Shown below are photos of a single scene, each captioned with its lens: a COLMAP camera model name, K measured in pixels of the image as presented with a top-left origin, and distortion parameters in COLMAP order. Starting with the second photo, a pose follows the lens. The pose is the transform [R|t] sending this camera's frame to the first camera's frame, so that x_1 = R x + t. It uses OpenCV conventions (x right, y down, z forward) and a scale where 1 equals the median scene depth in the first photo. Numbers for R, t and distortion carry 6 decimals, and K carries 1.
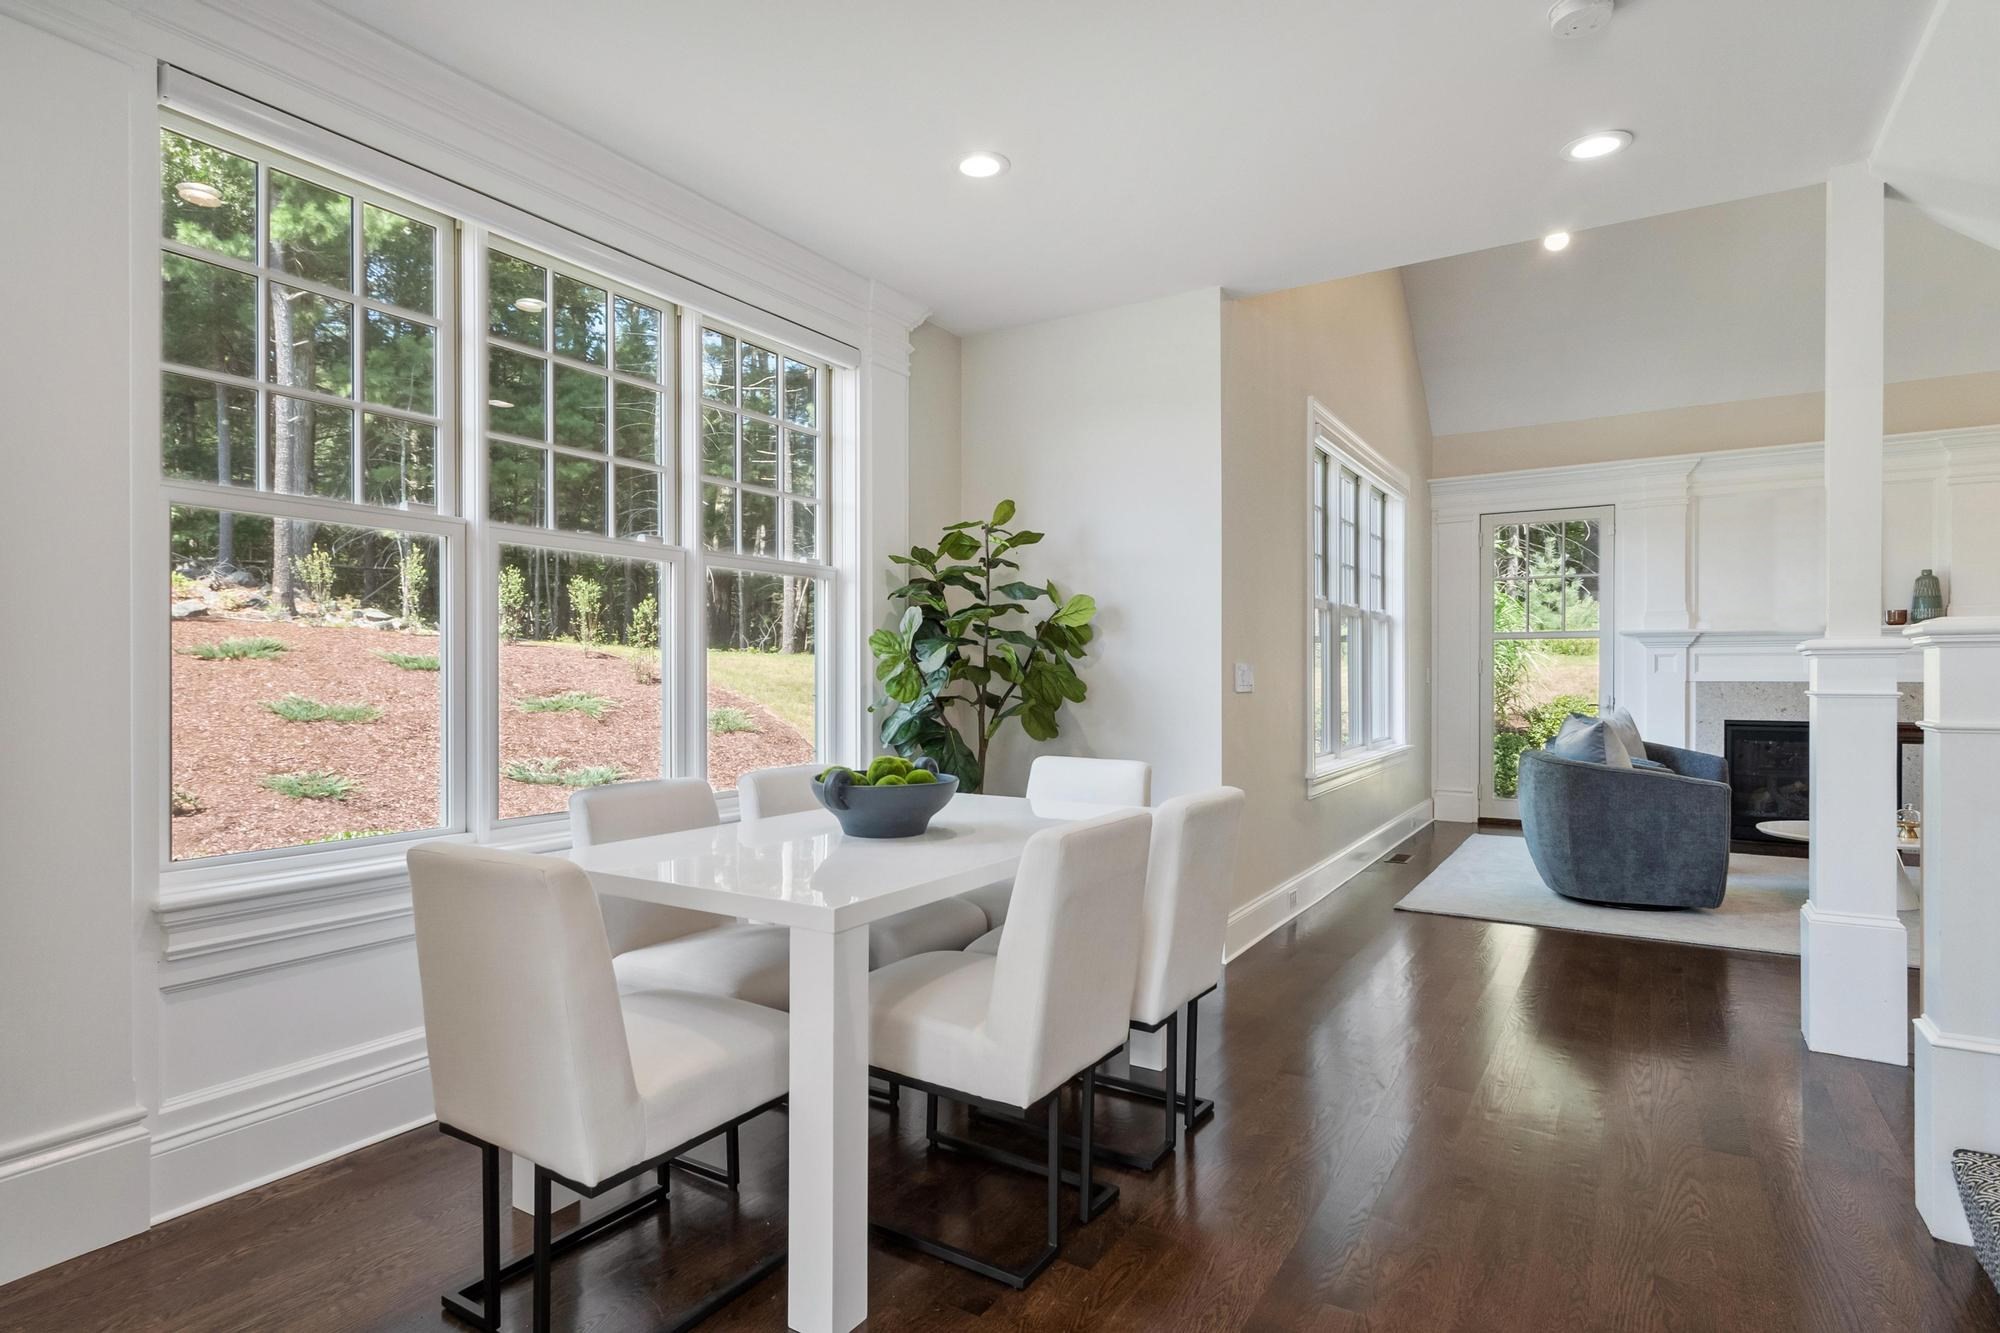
lens RADIAL K [[1041.5, 0, 995.9], [0, 1041.5, 675.3], [0, 0, 1]] dist [0.007426, 0.001337]
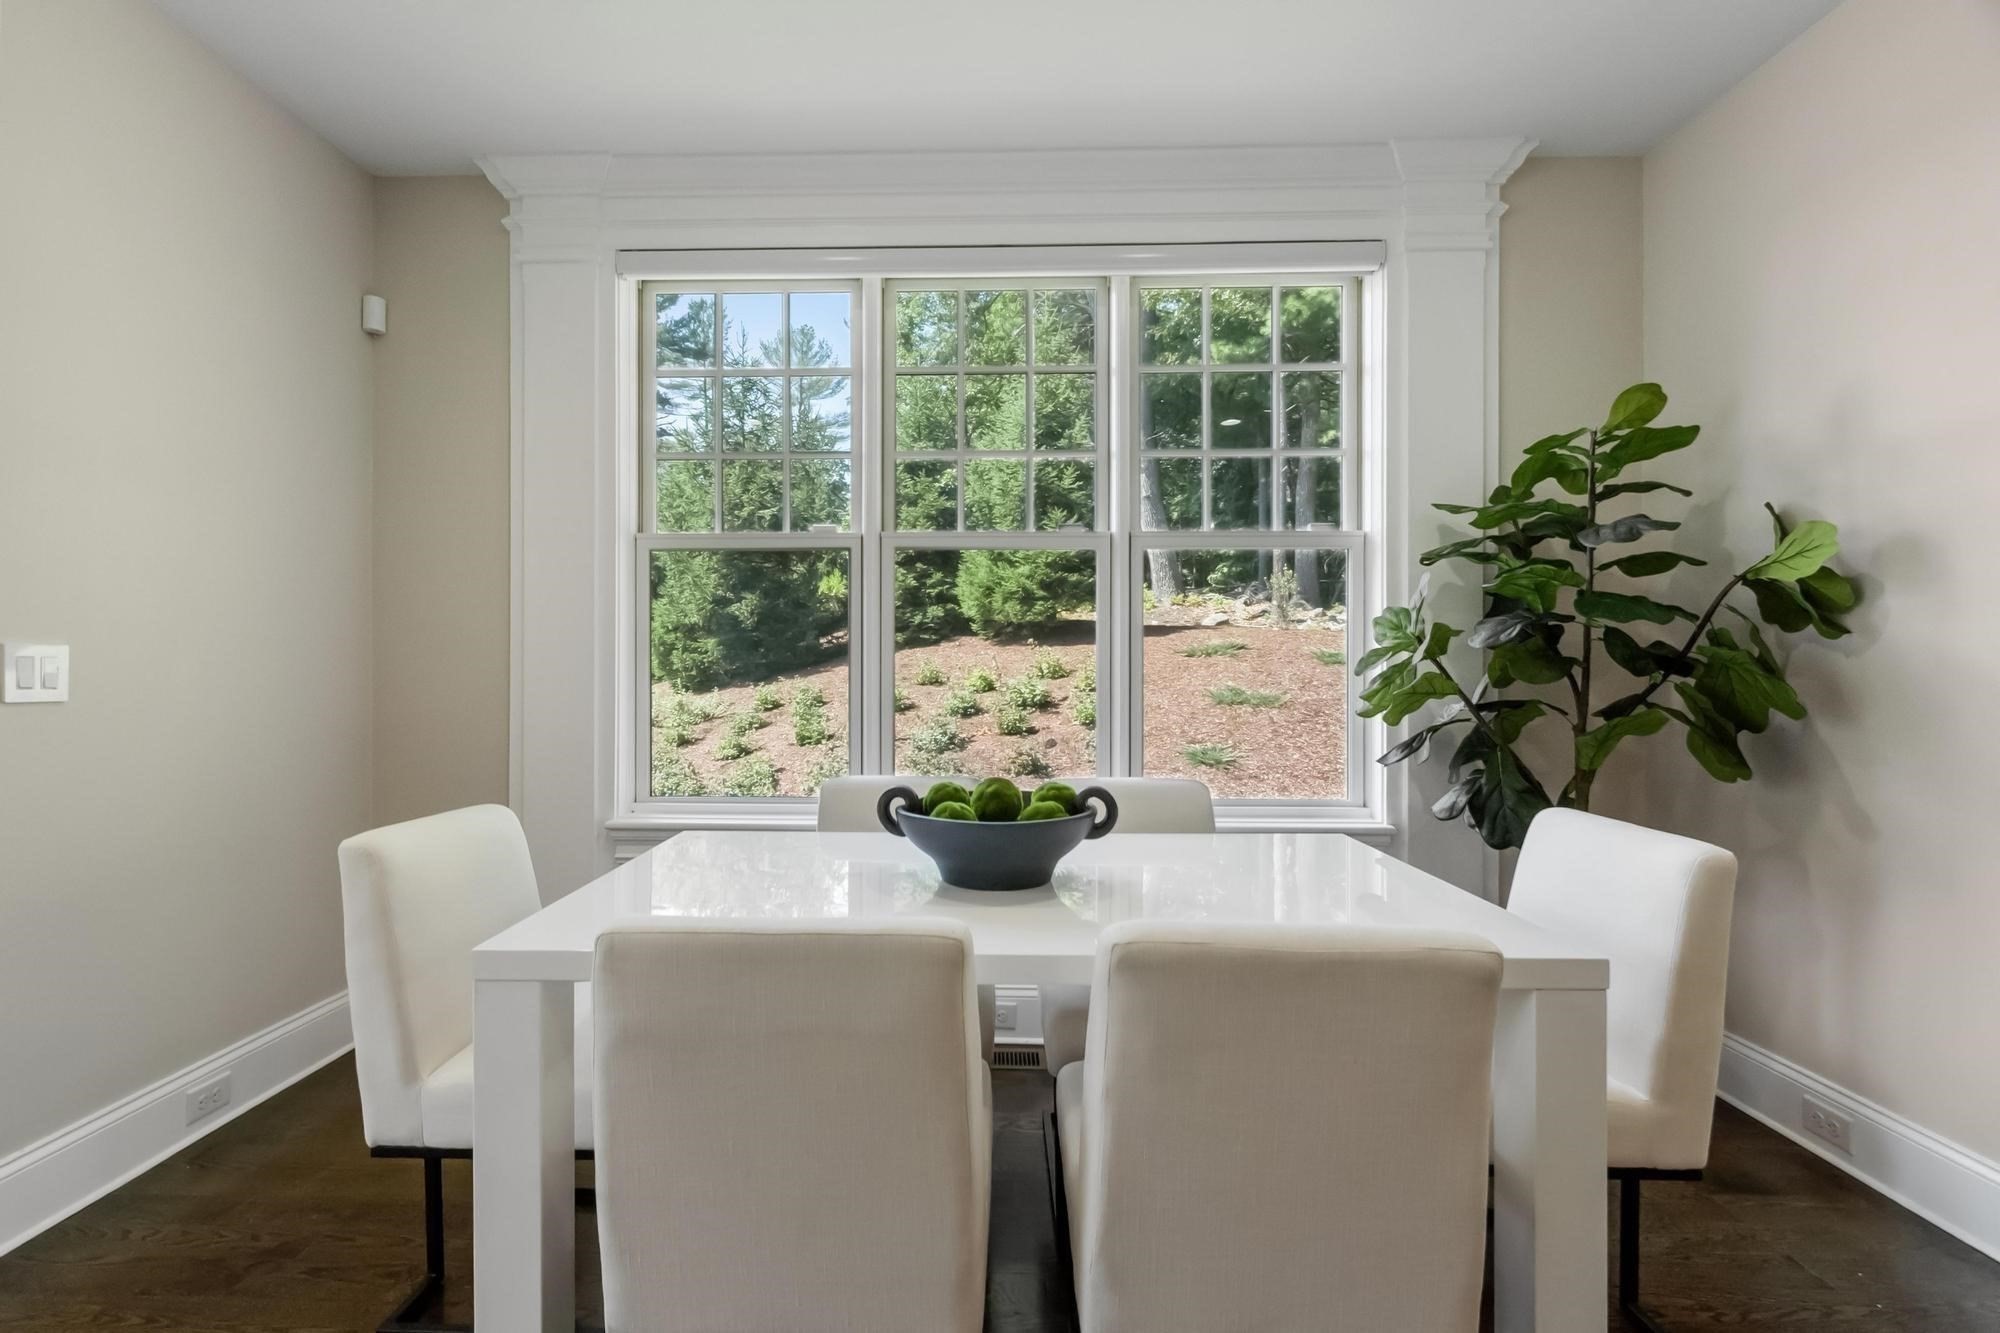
lens RADIAL K [[889.5, 0, 990.5], [0, 889.5, 675.0], [0, 0, 1]] dist [0.004044, -0.000115]
pose [[0.511507, 0.007584, -0.859246, 0.254909], [-0.000935, 0.999965, 0.008269, -0.000706], [0.859279, -0.003426, 0.511496, 0.377210]]
